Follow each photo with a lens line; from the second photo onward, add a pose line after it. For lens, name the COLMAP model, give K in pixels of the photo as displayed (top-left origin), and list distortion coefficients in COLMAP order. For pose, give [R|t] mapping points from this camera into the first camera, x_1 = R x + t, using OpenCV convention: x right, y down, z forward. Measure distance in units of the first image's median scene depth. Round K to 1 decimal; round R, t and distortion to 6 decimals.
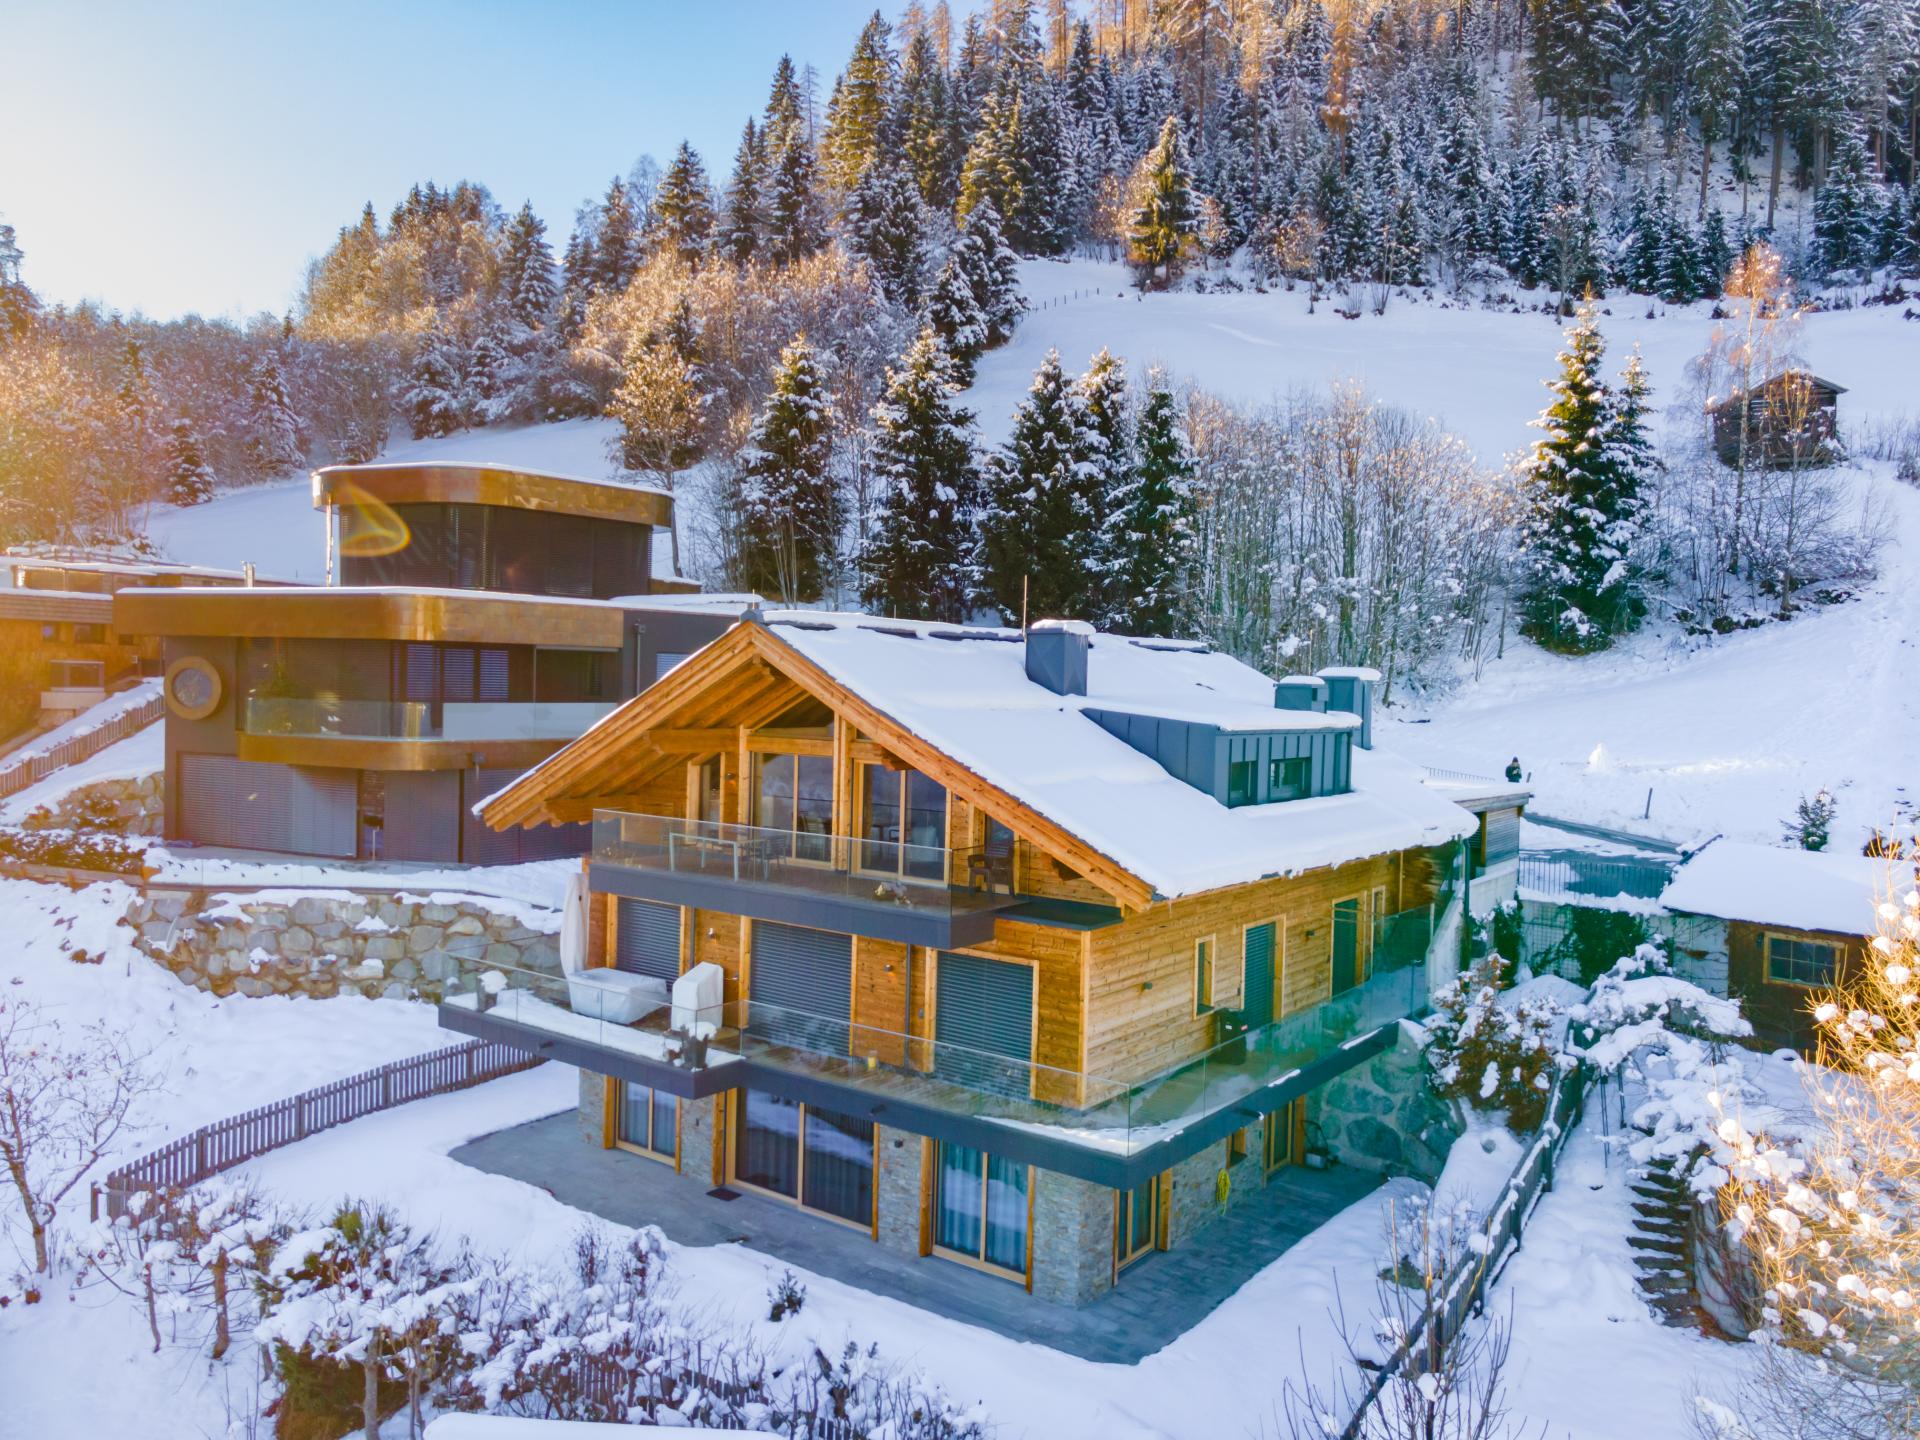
lens RADIAL K [[1378.9, 0, 960.0], [0, 1378.9, 720.0], [0, 0, 1]] dist [0.027273, 0.025951]
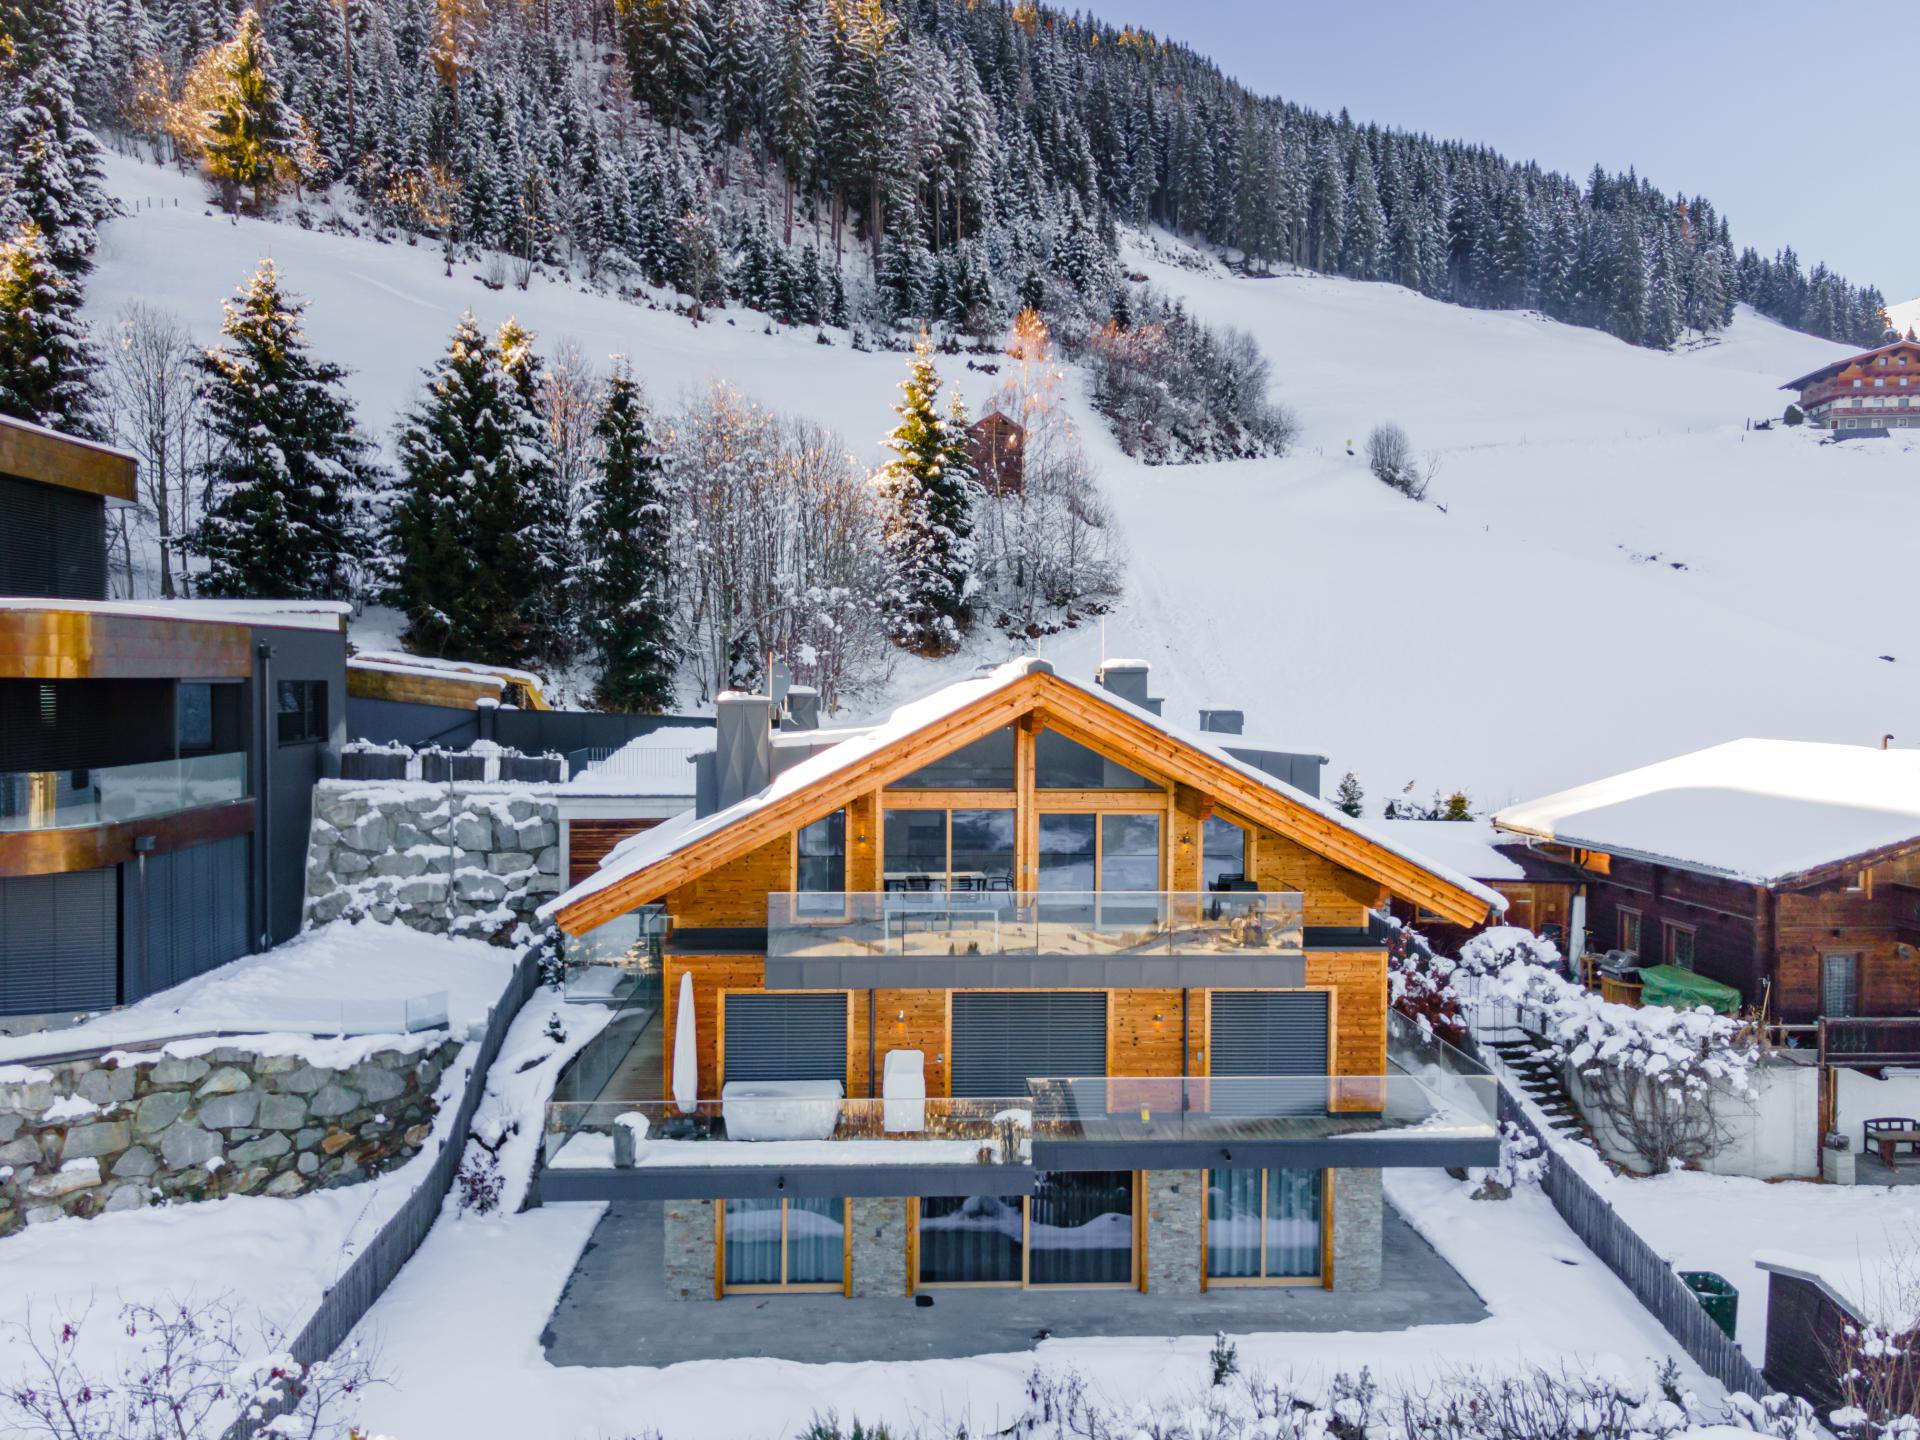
lens RADIAL K [[1458.5, 0, 934.3], [0, 1458.5, 716.1], [0, 0, 1]] dist [0.012474, 0.048744]
pose [[0.768099, -0.037225, 0.639248, -0.165687], [0.031513, 0.999297, 0.020325, -0.012725], [-0.639555, 0.004533, 0.768732, 0.056180]]
